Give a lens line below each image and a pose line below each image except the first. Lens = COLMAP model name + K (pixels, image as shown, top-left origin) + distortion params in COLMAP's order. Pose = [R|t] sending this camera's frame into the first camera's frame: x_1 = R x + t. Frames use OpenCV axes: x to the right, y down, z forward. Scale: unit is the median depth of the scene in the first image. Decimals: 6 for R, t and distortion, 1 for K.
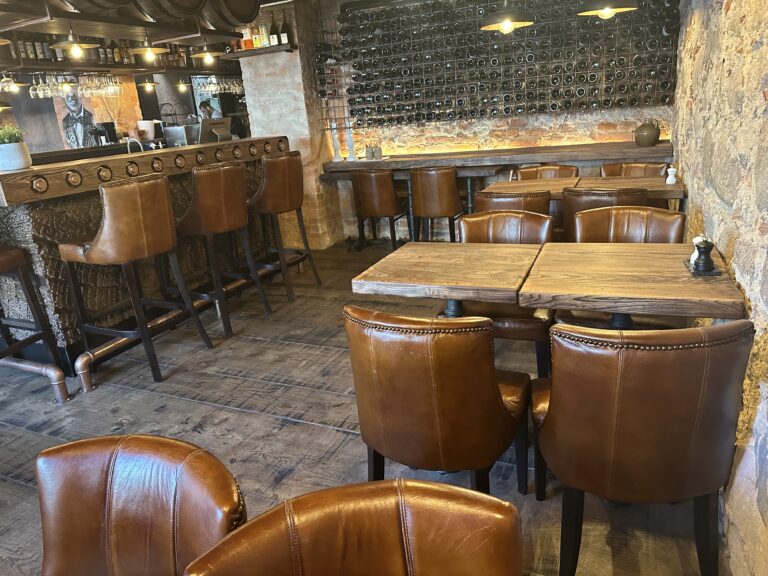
lens RADIAL K [[540.1, 0, 382.8], [0, 540.1, 287.0], [0, 0, 1]] dist [0.004512, -0.003234]
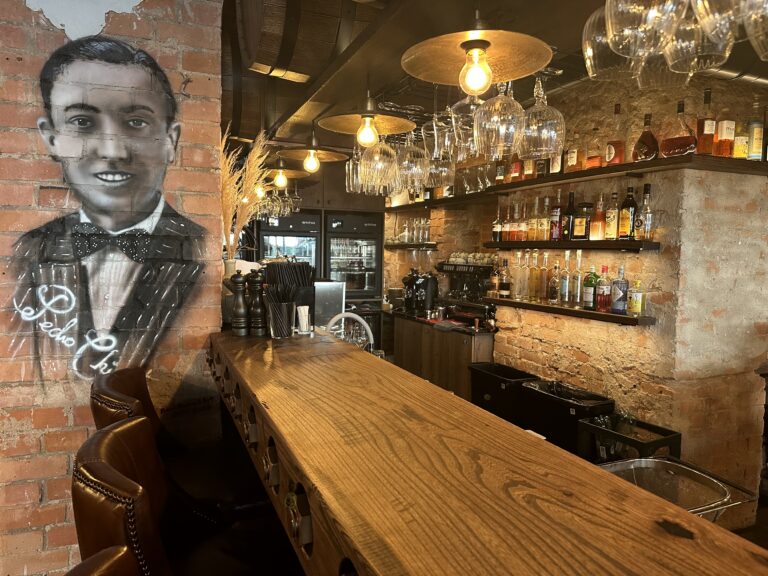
lens RADIAL K [[540.1, 0, 384.6], [0, 540.1, 288.8], [0, 0, 1]] dist [0.004512, -0.003234]
pose [[0.692097, 0.045248, 0.720385, -0.805931], [0.158929, 0.963987, -0.213238, -0.249104], [-0.704090, 0.262071, 0.659982, 0.882717]]
